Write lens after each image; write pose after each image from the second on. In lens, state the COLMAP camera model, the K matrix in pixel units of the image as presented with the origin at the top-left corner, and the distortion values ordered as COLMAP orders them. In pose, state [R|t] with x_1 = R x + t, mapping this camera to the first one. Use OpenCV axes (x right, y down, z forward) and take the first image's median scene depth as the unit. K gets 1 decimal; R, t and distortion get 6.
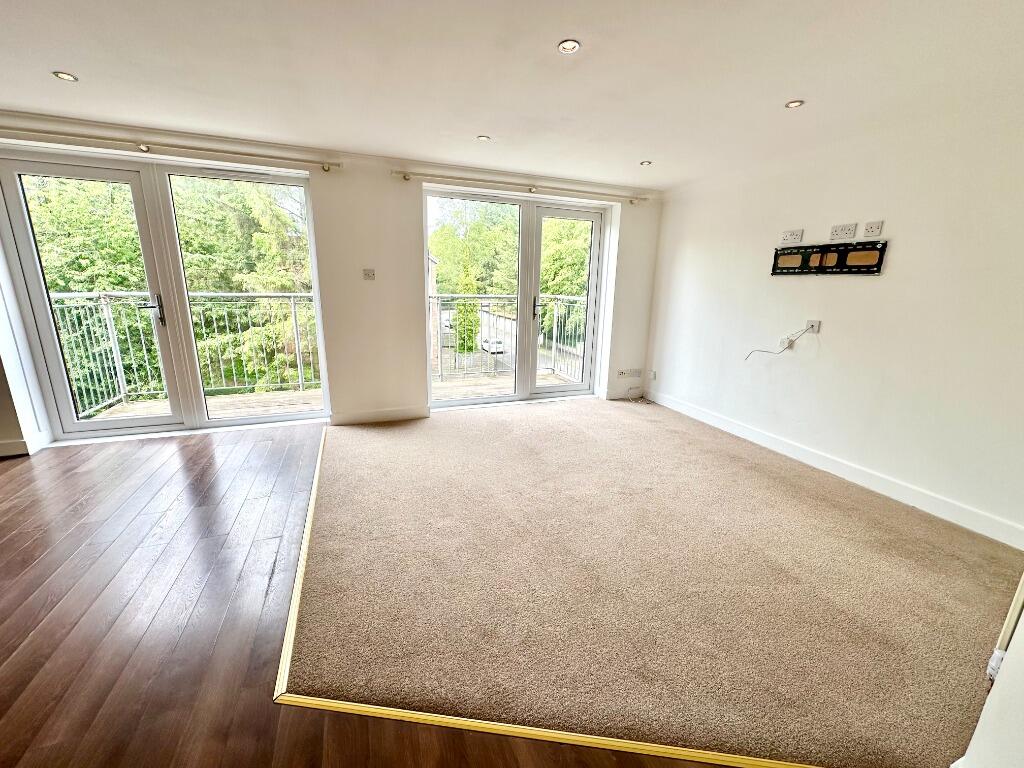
lens RADIAL K [[408.7, 0, 509.0], [0, 408.7, 380.3], [0, 0, 1]] dist [0.000931, -0.000278]
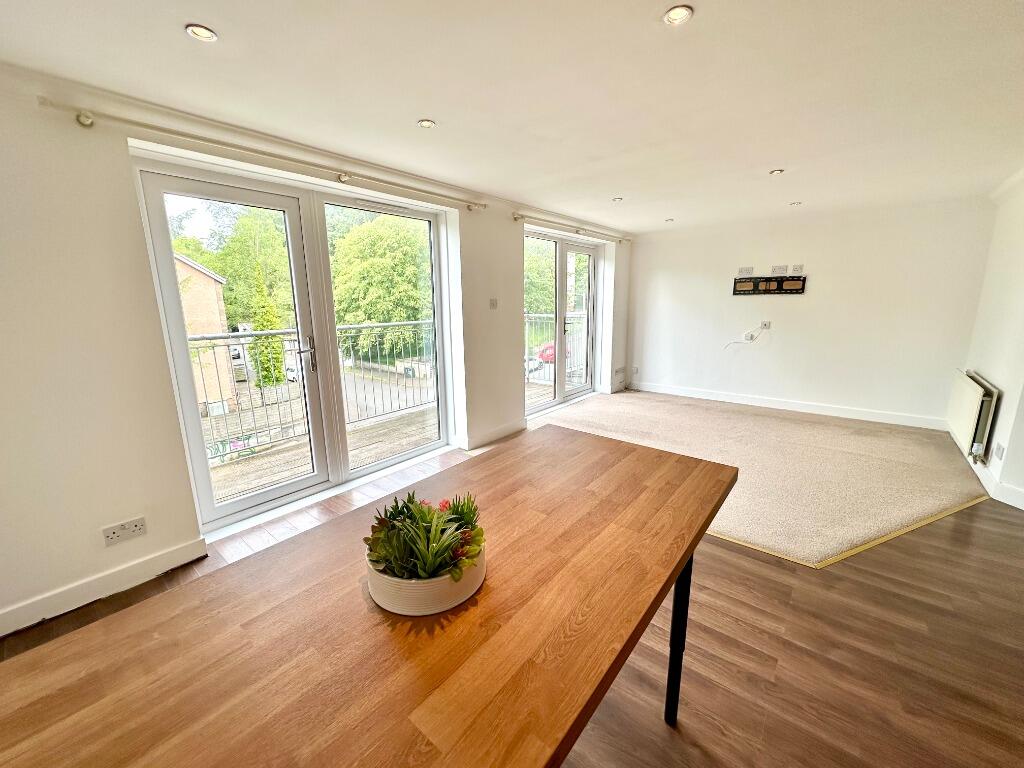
lens RADIAL K [[408.7, 0, 507.7], [0, 408.7, 379.1], [0, 0, 1]] dist [0.000931, -0.000278]
pose [[0.870404, -0.125127, 0.476173, -0.939114], [0.144040, 0.989566, -0.003259, -0.056161], [-0.470797, 0.071424, 0.879346, 0.041220]]
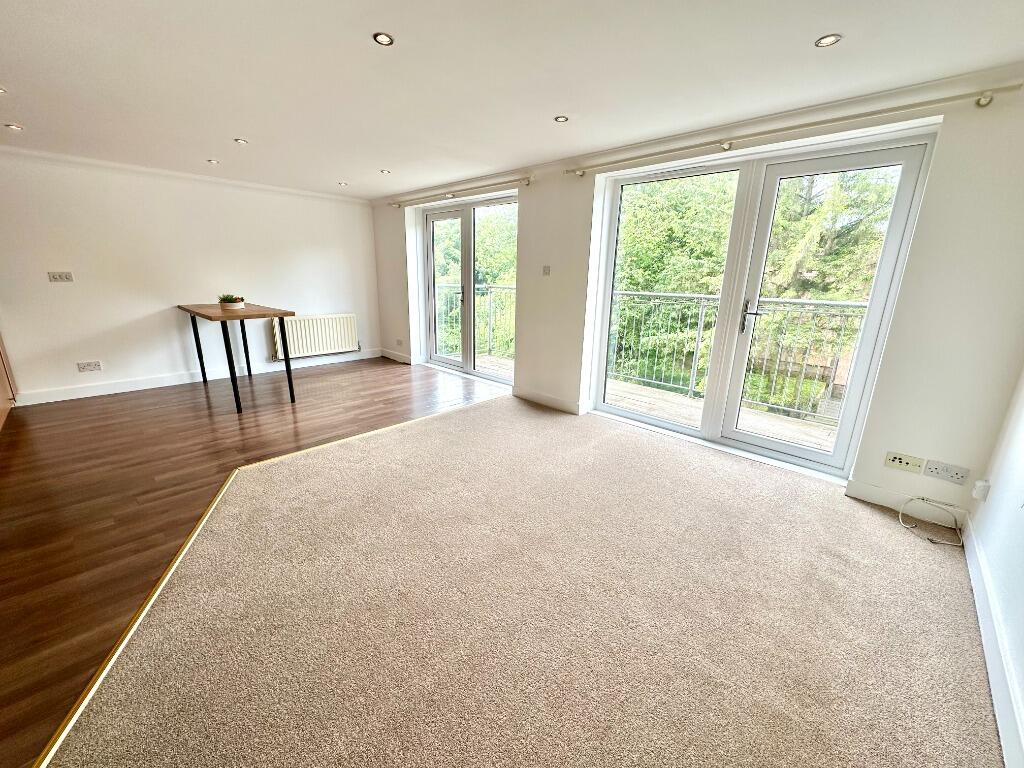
lens RADIAL K [[408.7, 0, 513.0], [0, 408.7, 379.5], [0, 0, 1]] dist [0.000931, -0.000278]
pose [[0.426885, 0.215534, -0.878245, 0.723238], [-0.224461, 0.966043, 0.127978, -0.103621], [0.876006, 0.142500, 0.460768, 0.494813]]
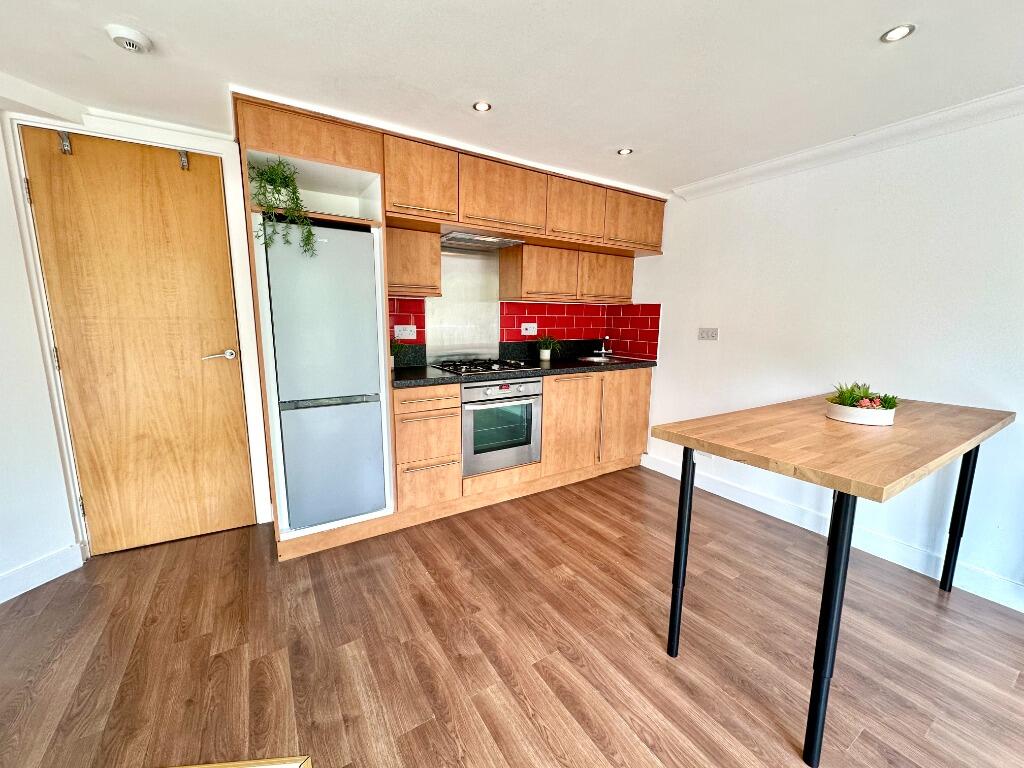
lens RADIAL K [[408.7, 0, 506.8], [0, 408.7, 383.5], [0, 0, 1]] dist [0.000931, -0.000278]
pose [[-0.980058, 0.003953, -0.198675, -0.337231], [-0.072874, 0.922994, 0.377850, -0.158998], [0.184869, 0.384793, -0.904299, 0.648755]]
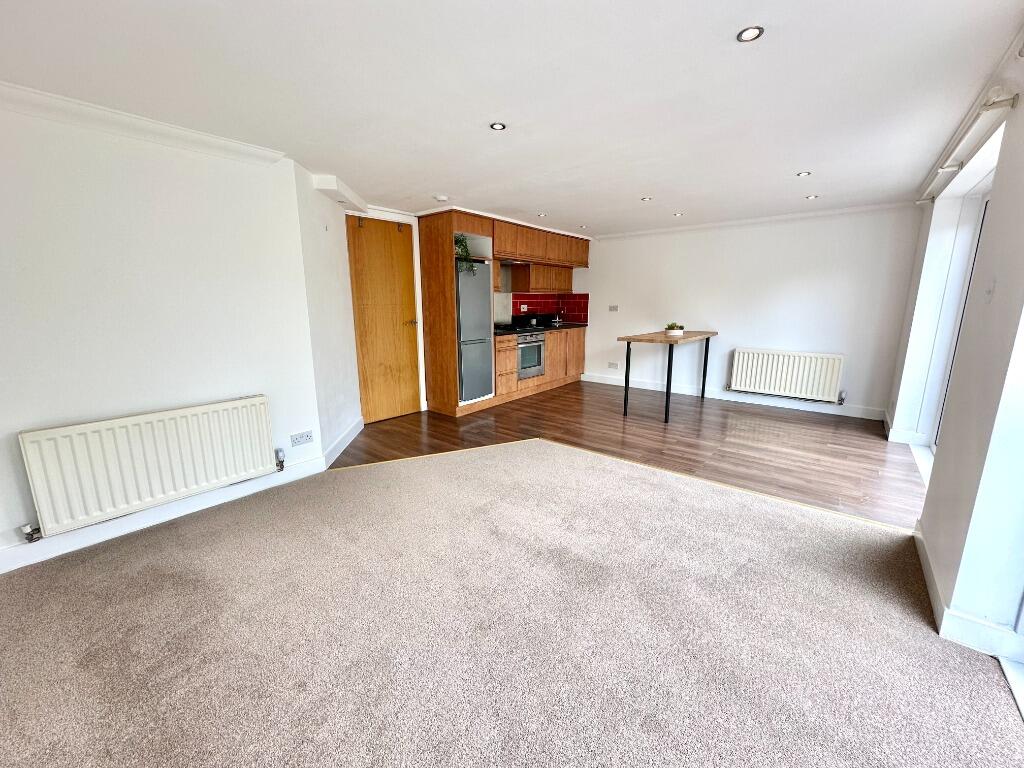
lens RADIAL K [[408.7, 0, 507.0], [0, 408.7, 381.8], [0, 0, 1]] dist [0.000931, -0.000278]
pose [[-0.868252, 0.081367, -0.489405, 0.448123], [-0.128853, 0.915624, 0.380826, -0.299421], [0.479098, 0.393715, -0.784509, 1.265402]]
